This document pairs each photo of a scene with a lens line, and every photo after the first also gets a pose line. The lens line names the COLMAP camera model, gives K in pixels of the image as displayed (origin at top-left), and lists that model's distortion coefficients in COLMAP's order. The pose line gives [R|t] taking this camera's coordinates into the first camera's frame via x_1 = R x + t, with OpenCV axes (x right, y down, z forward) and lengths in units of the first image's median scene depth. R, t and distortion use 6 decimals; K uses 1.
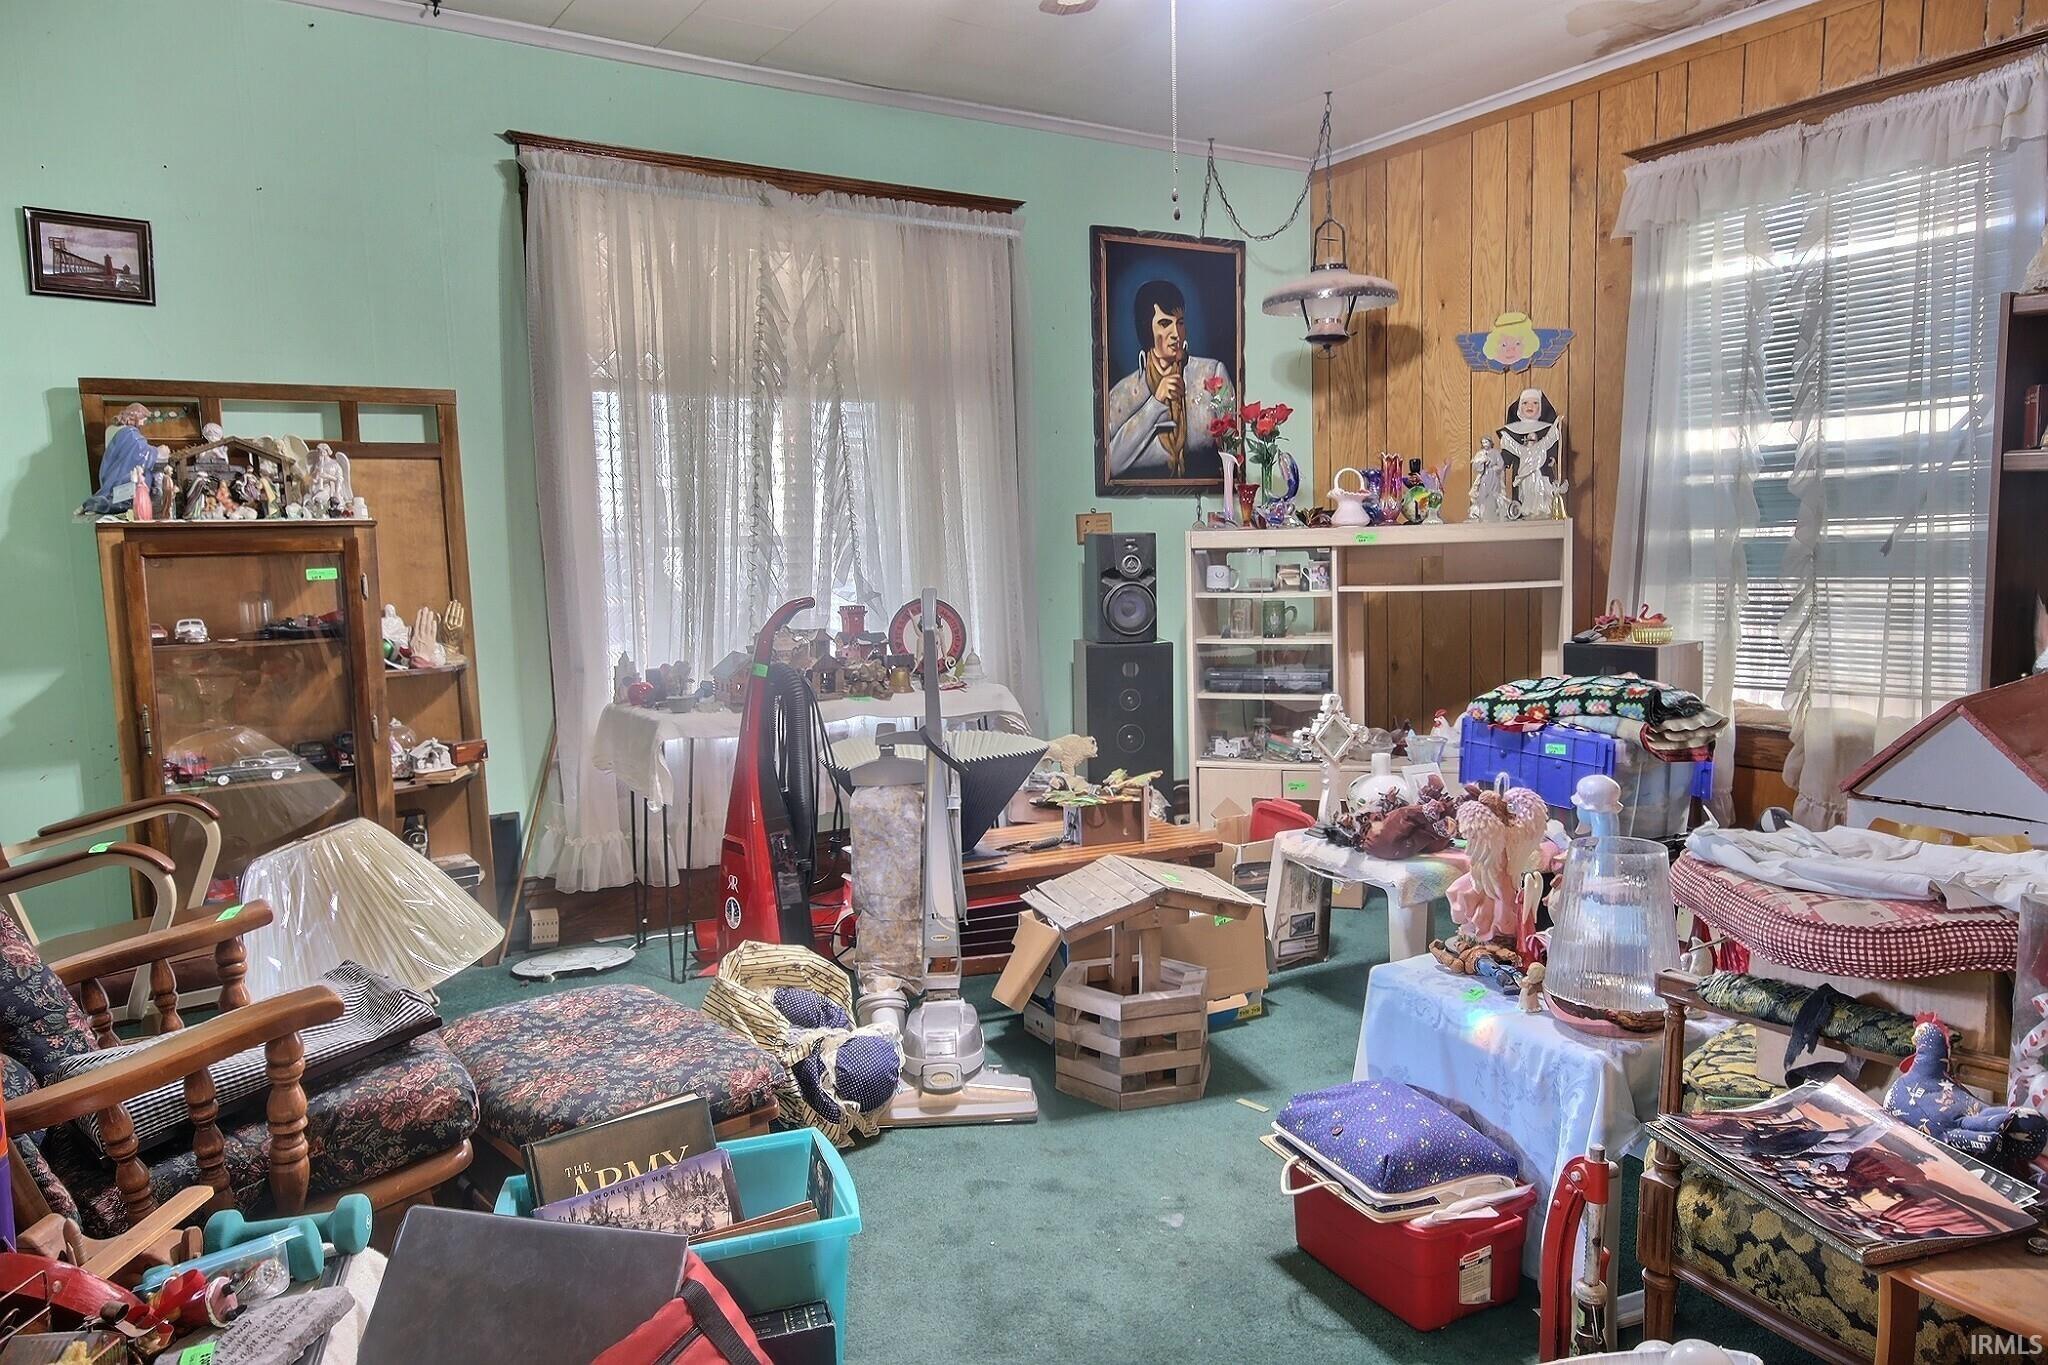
lens RADIAL K [[1394.1, 0, 1034.6], [0, 1394.1, 680.1], [0, 0, 1]] dist [0.021300, 0.005165]
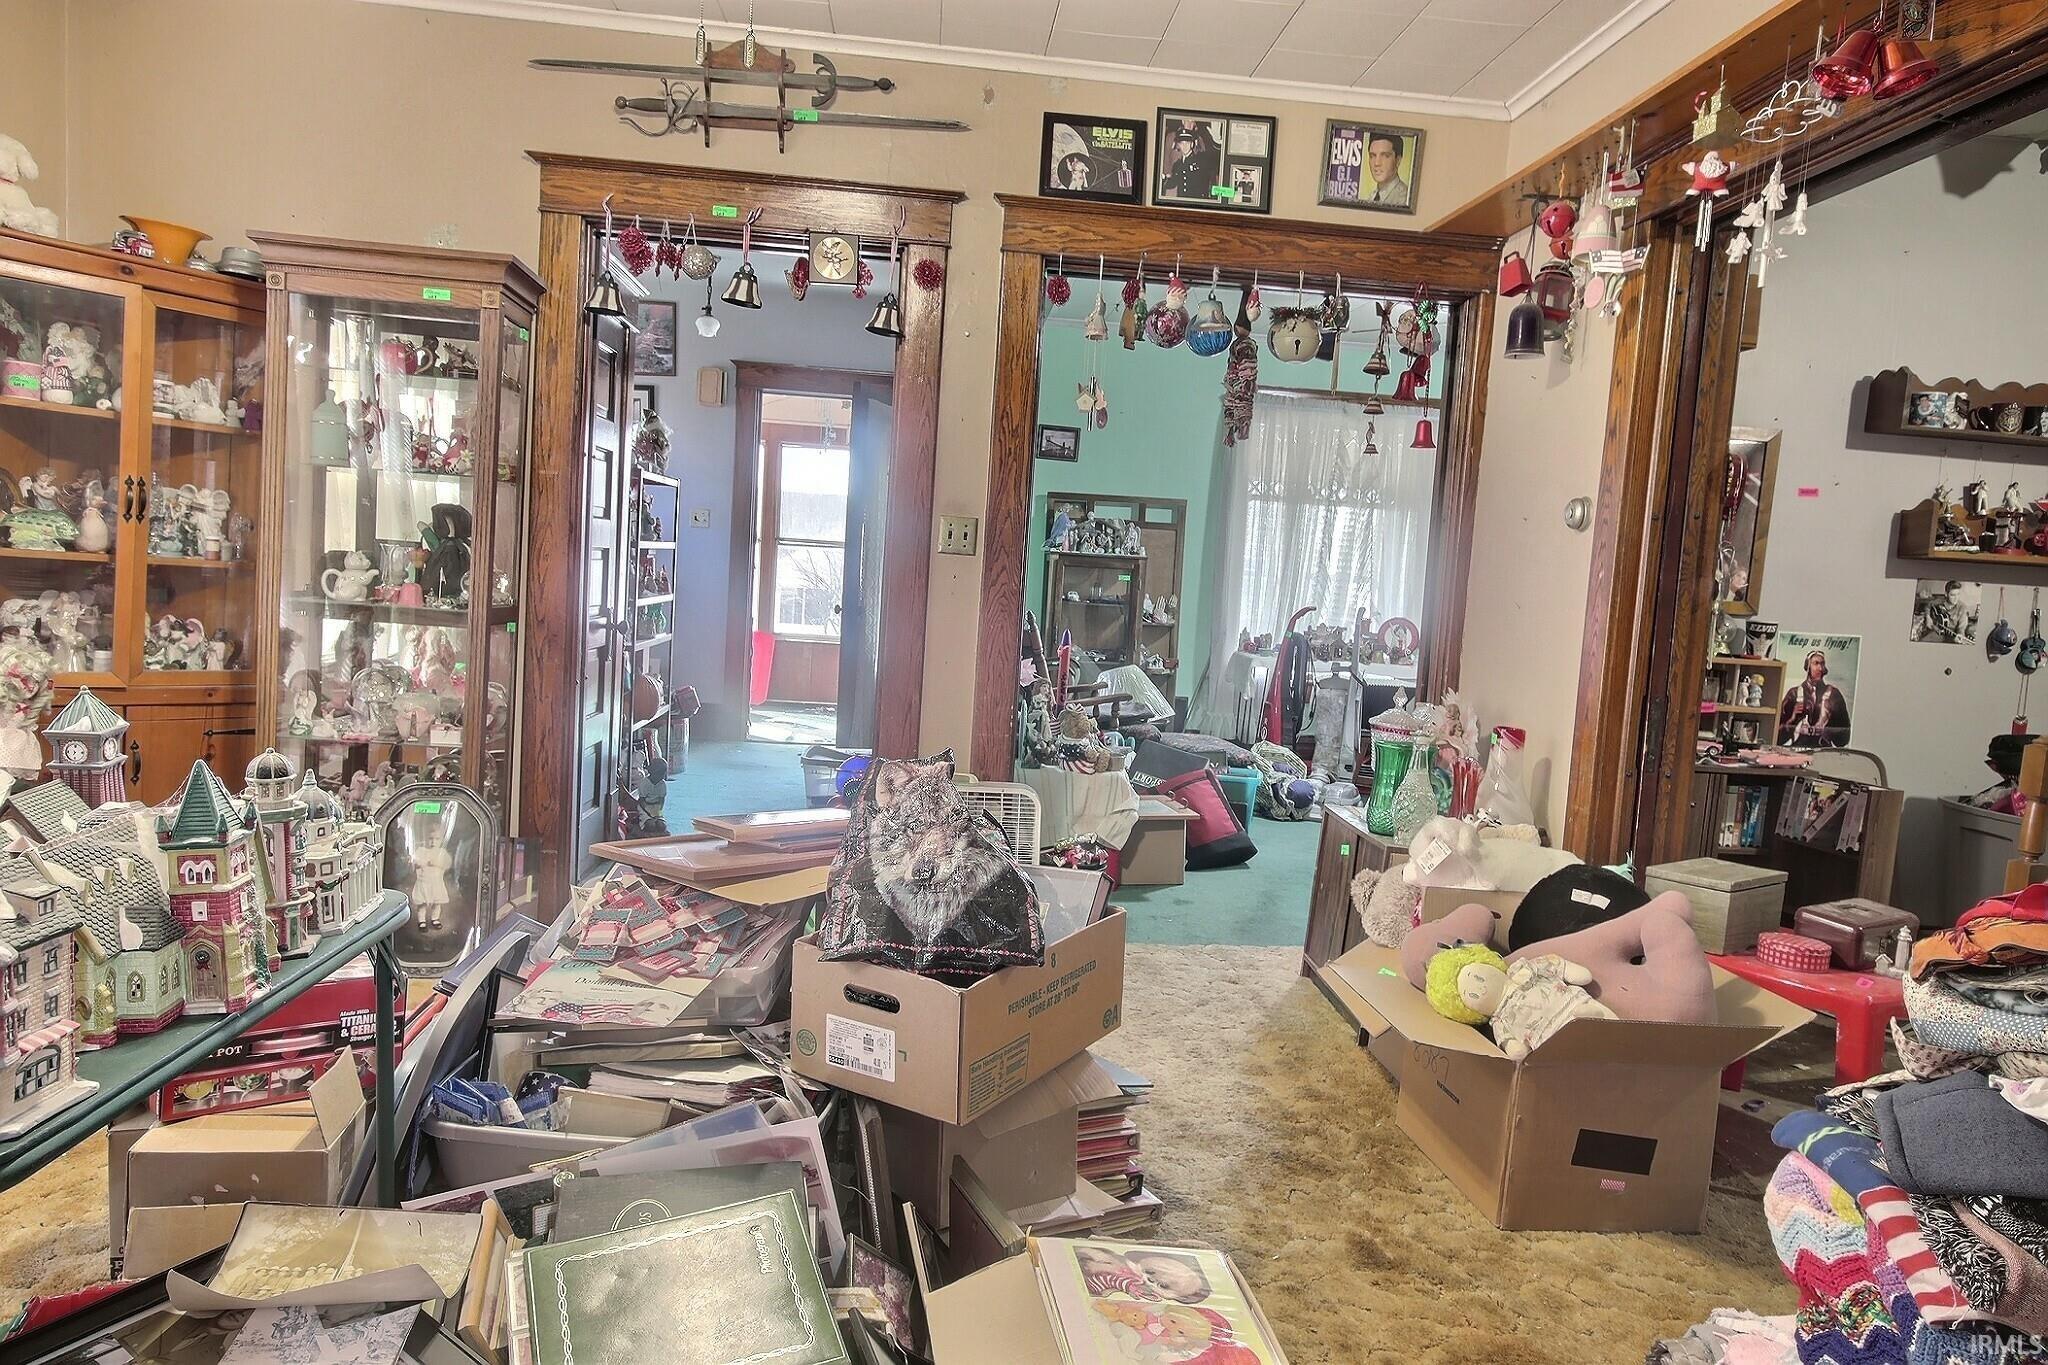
lens RADIAL K [[1394.1, 0, 1025.0], [0, 1394.1, 683.9], [0, 0, 1]] dist [0.021300, 0.005165]
pose [[0.874868, 0.123371, -0.468387, 0.461200], [-0.130749, 0.991272, 0.016879, 0.082108], [0.466381, 0.046475, 0.883362, -1.127743]]
